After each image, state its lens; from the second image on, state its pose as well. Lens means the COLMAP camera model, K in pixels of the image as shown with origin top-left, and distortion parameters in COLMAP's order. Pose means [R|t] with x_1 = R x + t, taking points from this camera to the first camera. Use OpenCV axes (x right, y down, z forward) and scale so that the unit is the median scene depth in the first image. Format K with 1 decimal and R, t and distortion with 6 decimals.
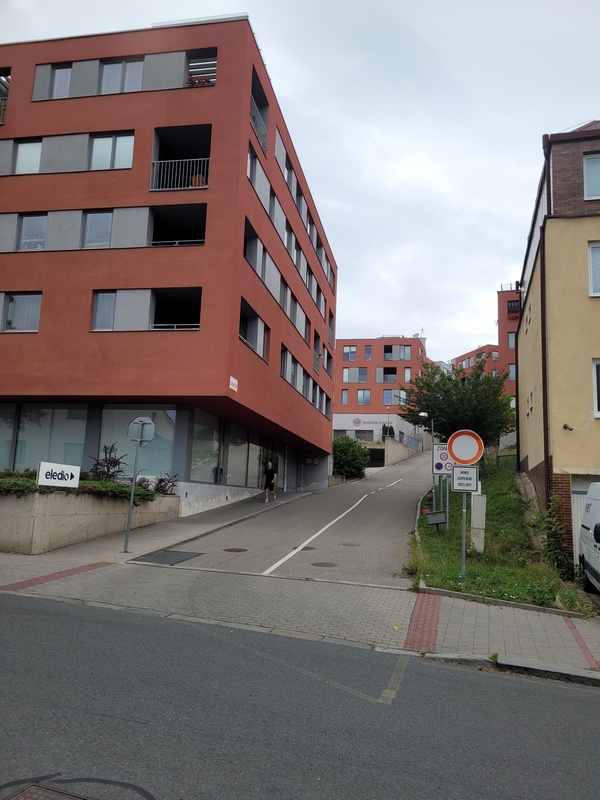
lens RADIAL K [[596.7, 0, 300.0], [0, 596.7, 400.0], [0, 0, 1]] dist [0.044751, 0.000439]
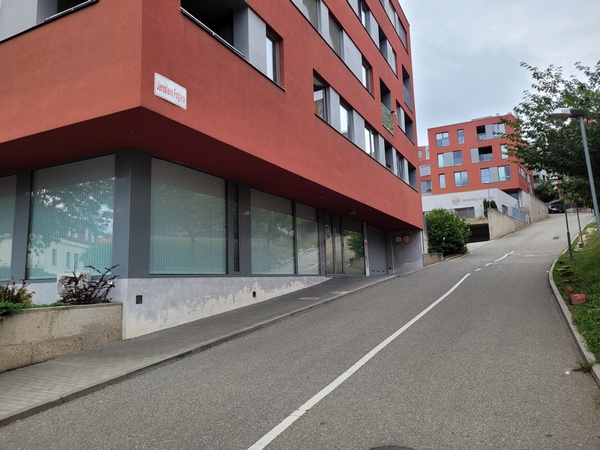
lens RADIAL K [[447.5, 0, 300.6], [0, 447.5, 206.3], [0, 0, 1]] dist [0.044751, 0.000439]
pose [[0.963500, -0.108881, -0.244565, 0.040802], [0.108575, 0.993978, -0.014776, 0.043199], [0.244701, -0.012317, 0.969520, 0.288600]]
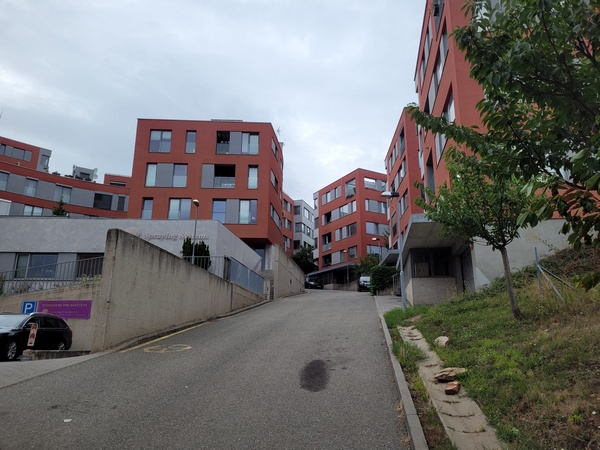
lens RADIAL K [[447.5, 0, 300.6], [0, 447.5, 206.3], [0, 0, 1]] dist [0.044751, 0.000439]
pose [[0.972148, 0.033205, 0.232005, 0.212452], [-0.001197, 0.990603, -0.136760, 0.091968], [-0.234366, 0.132673, 0.963053, 0.949216]]
